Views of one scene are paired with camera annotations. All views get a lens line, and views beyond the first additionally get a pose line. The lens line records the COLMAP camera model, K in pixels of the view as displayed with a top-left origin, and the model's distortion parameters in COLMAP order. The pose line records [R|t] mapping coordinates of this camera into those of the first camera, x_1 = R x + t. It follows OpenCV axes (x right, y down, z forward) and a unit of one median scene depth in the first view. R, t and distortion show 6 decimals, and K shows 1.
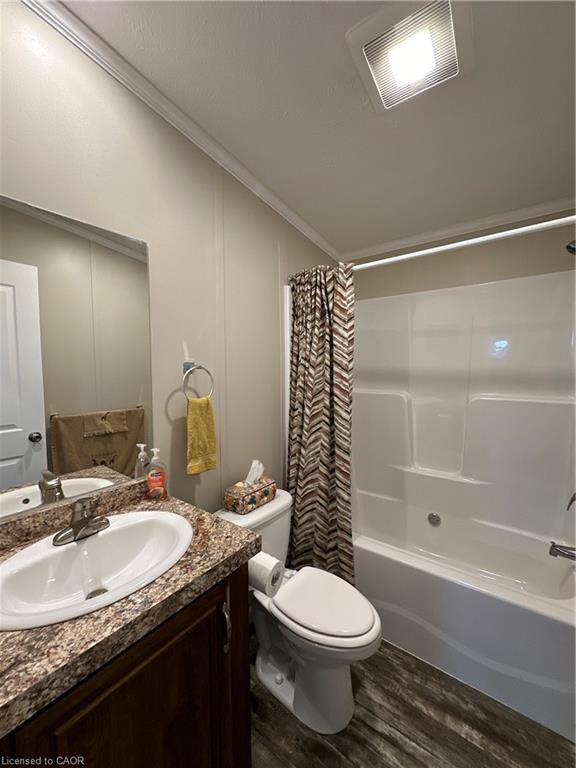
lens RADIAL K [[308.1, 0, 289.5], [0, 308.1, 384.0], [0, 0, 1]] dist [-0.001122, 0.001553]
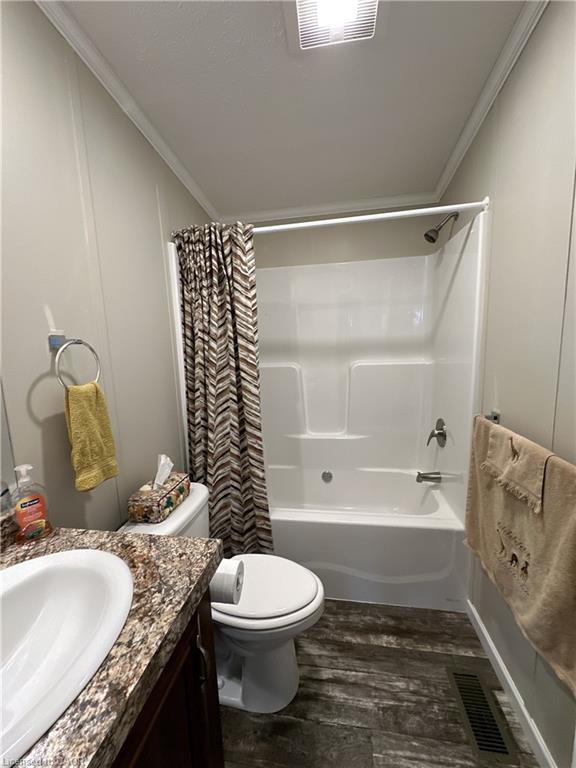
lens RADIAL K [[308.1, 0, 290.5], [0, 308.1, 383.9], [0, 0, 1]] dist [-0.001122, 0.001553]
pose [[0.885840, -0.089298, 0.455316, -0.187434], [0.057560, 0.994875, 0.083134, 0.011621], [-0.460406, -0.047435, 0.886440, 0.139345]]
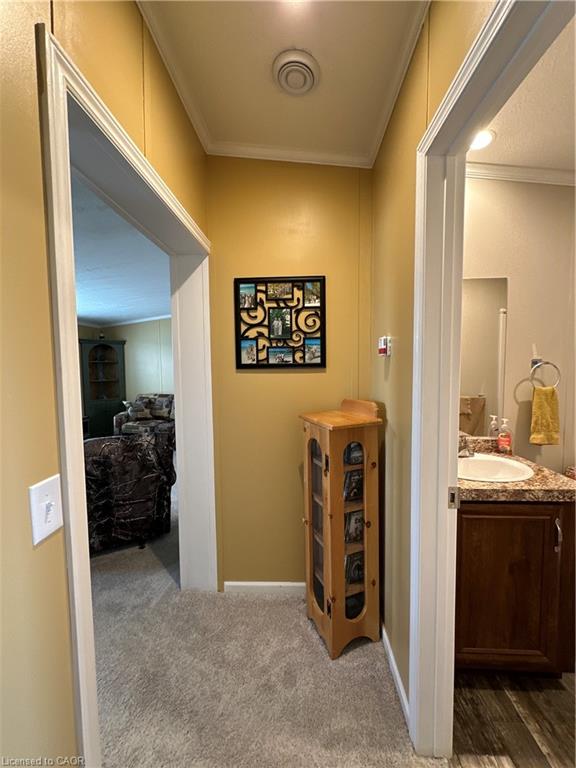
lens RADIAL K [[308.1, 0, 287.6], [0, 308.1, 383.4], [0, 0, 1]] dist [-0.001122, 0.001553]
pose [[0.556874, 0.049678, -0.829110, 0.169222], [-0.039072, 0.998672, 0.033594, 0.029747], [0.829678, 0.013687, 0.558075, -0.591572]]
